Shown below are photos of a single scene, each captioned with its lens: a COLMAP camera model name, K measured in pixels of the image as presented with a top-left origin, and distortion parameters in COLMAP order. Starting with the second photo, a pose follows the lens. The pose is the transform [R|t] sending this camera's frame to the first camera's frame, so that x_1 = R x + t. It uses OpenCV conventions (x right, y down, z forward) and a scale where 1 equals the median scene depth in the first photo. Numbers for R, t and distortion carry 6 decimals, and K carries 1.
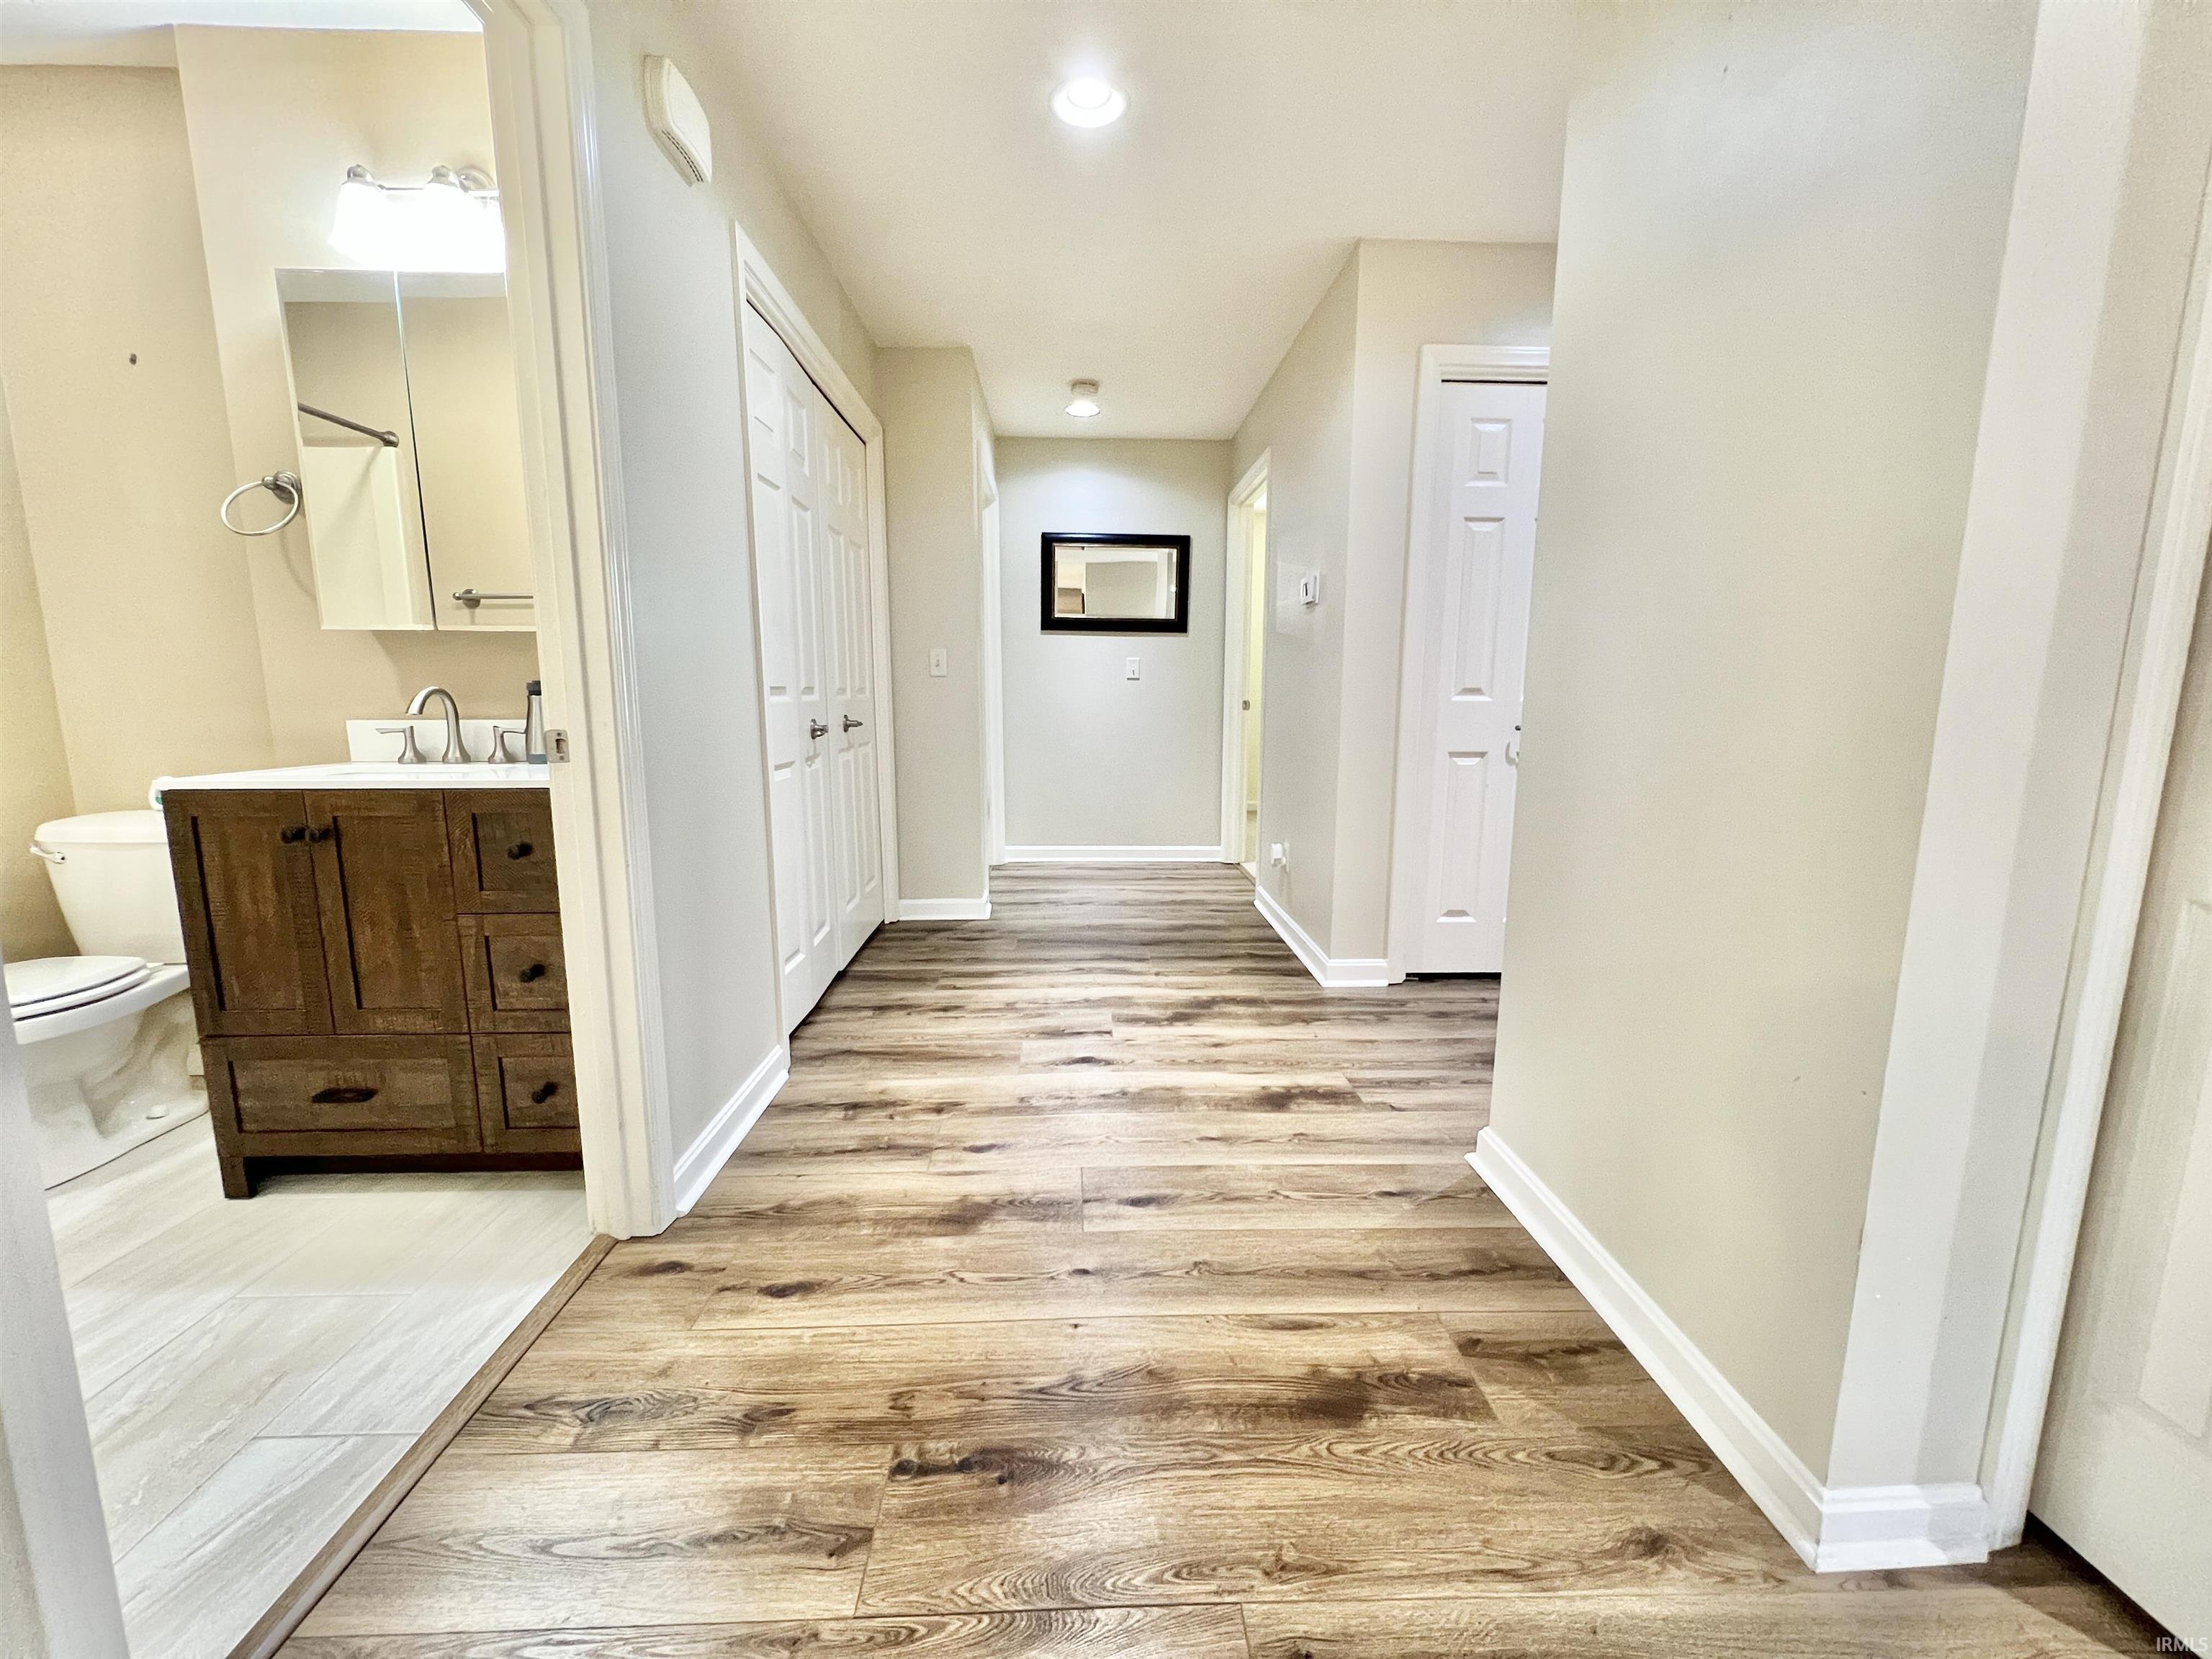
lens RADIAL K [[883.1, 0, 1099.5], [0, 883.1, 826.2], [0, 0, 1]] dist [-0.002715, 0.000029]
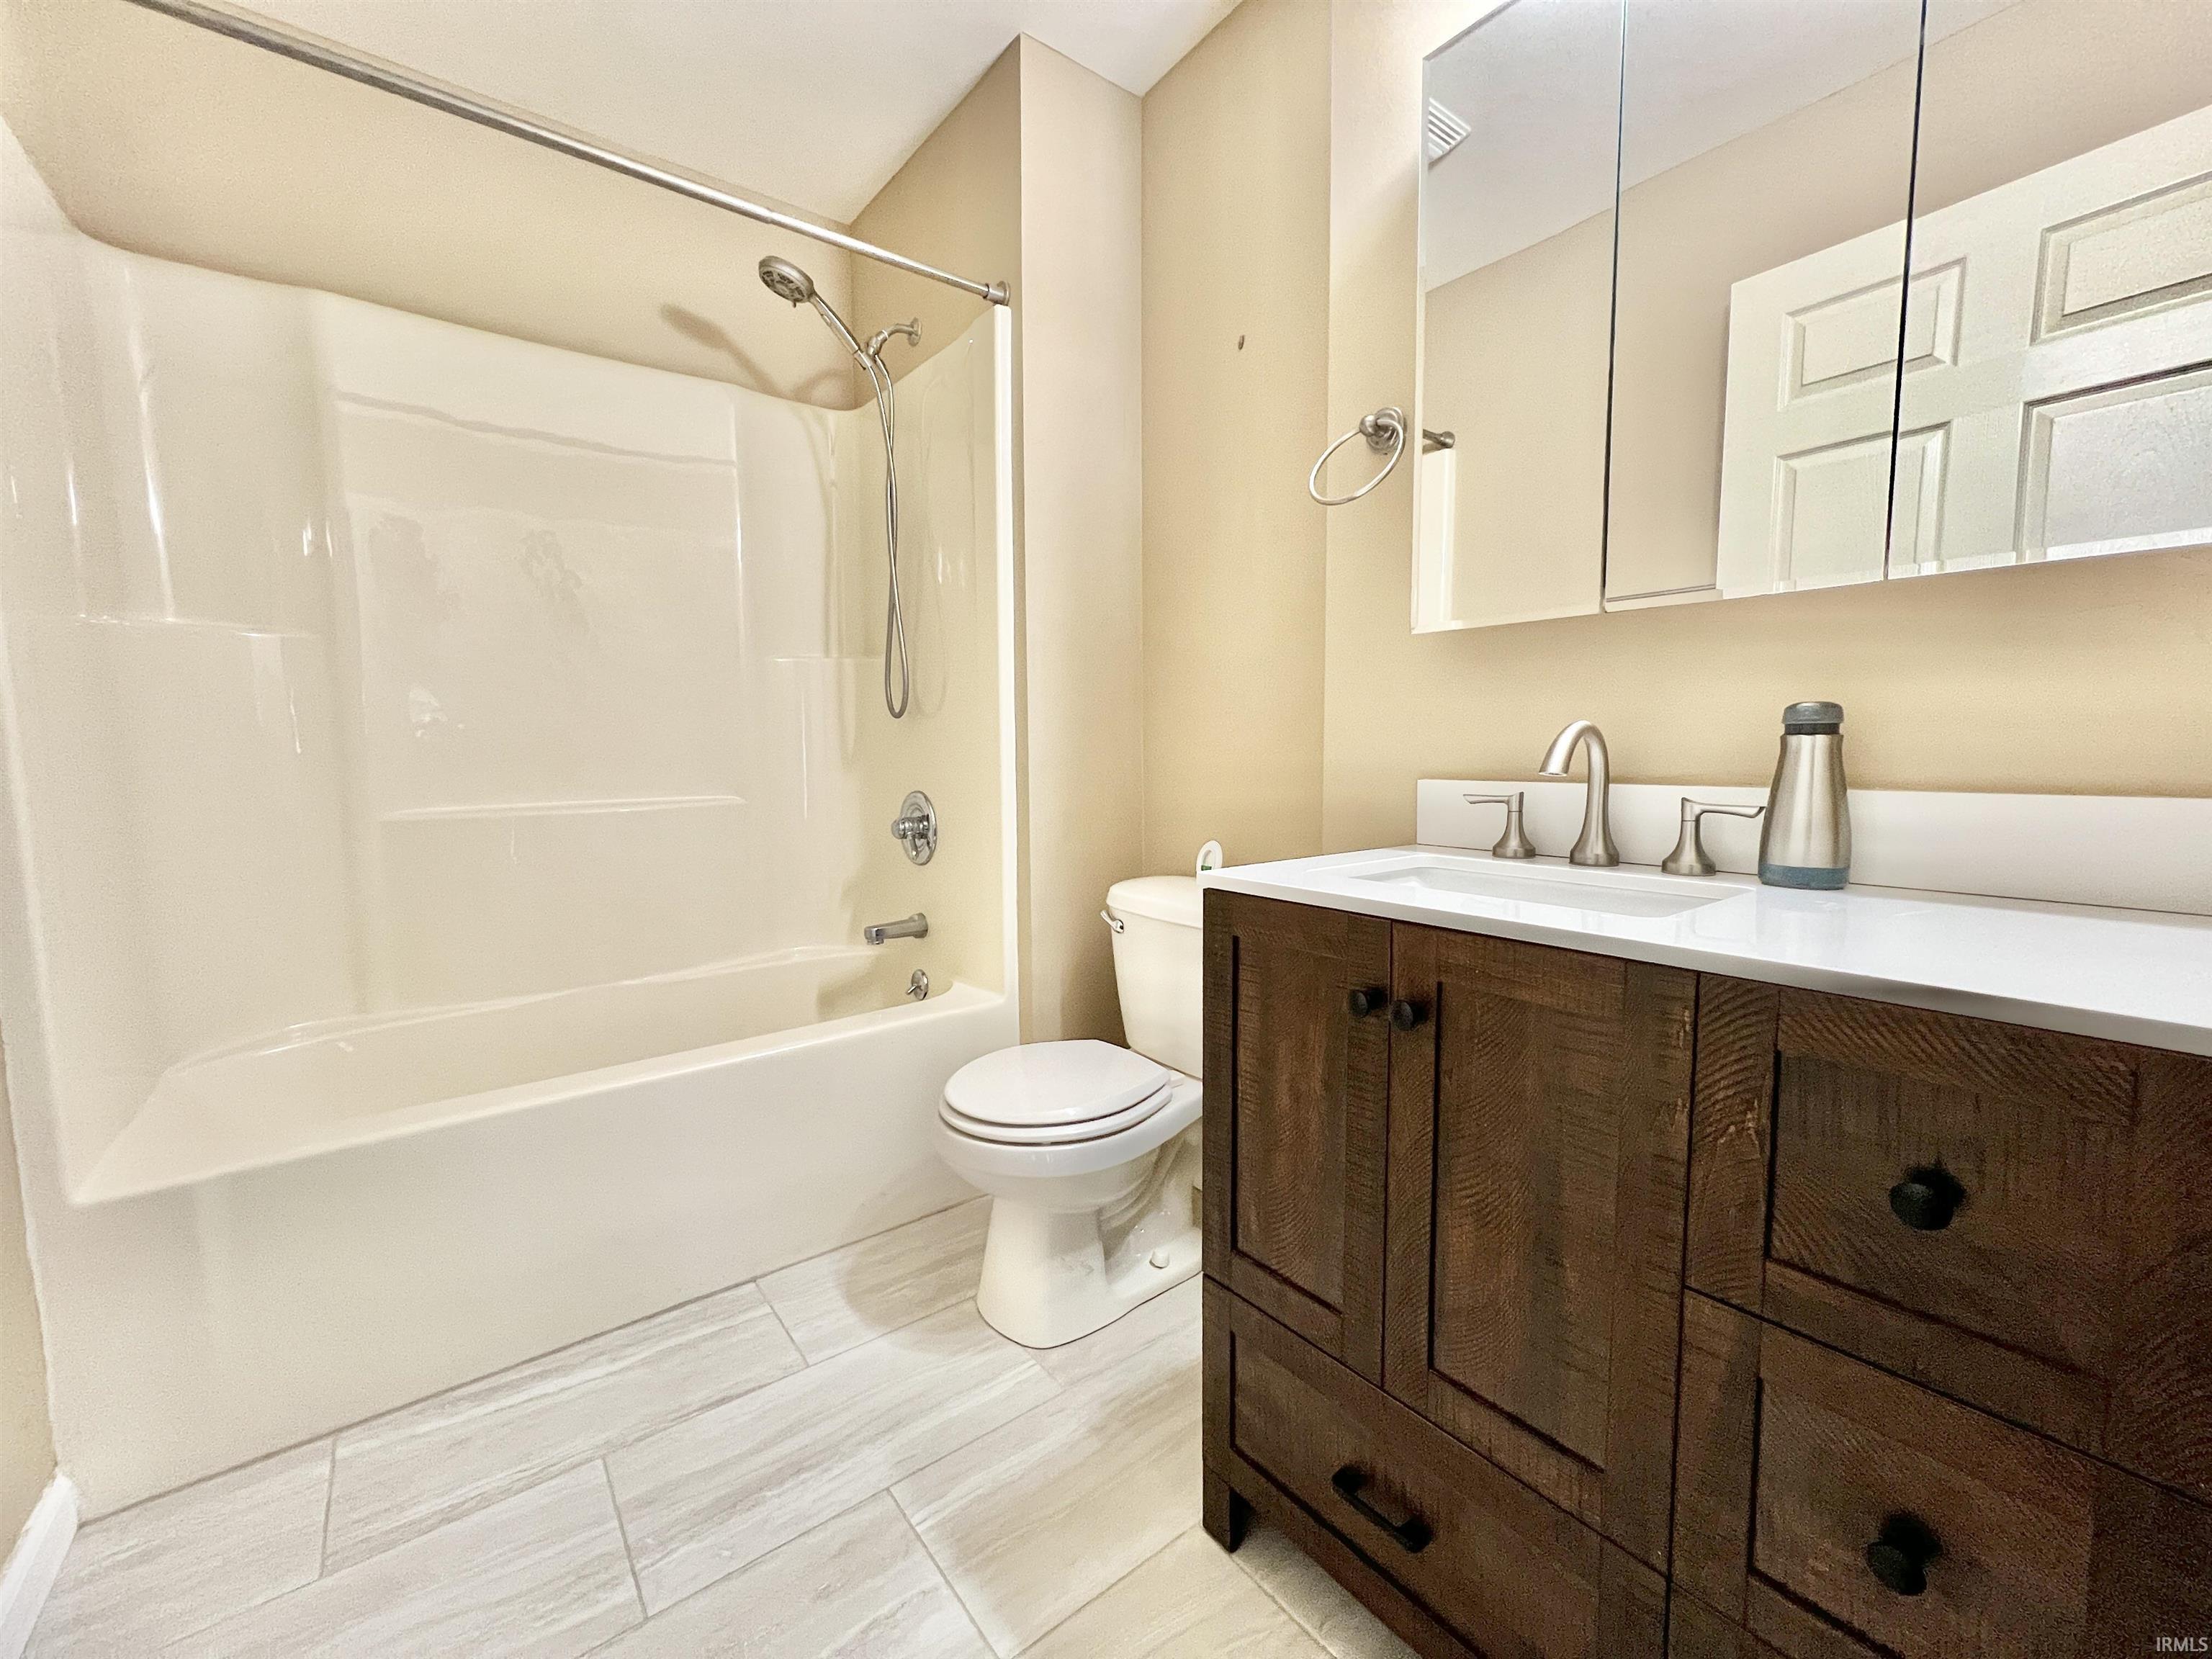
lens RADIAL K [[883.1, 0, 1099.5], [0, 883.1, 826.2], [0, 0, 1]] dist [-0.002715, 0.000029]
pose [[0.583013, 0.064426, -0.809904, -0.565003], [-0.110445, 0.993882, -0.000444, -0.073443], [0.804921, 0.089709, 0.586562, 0.531575]]
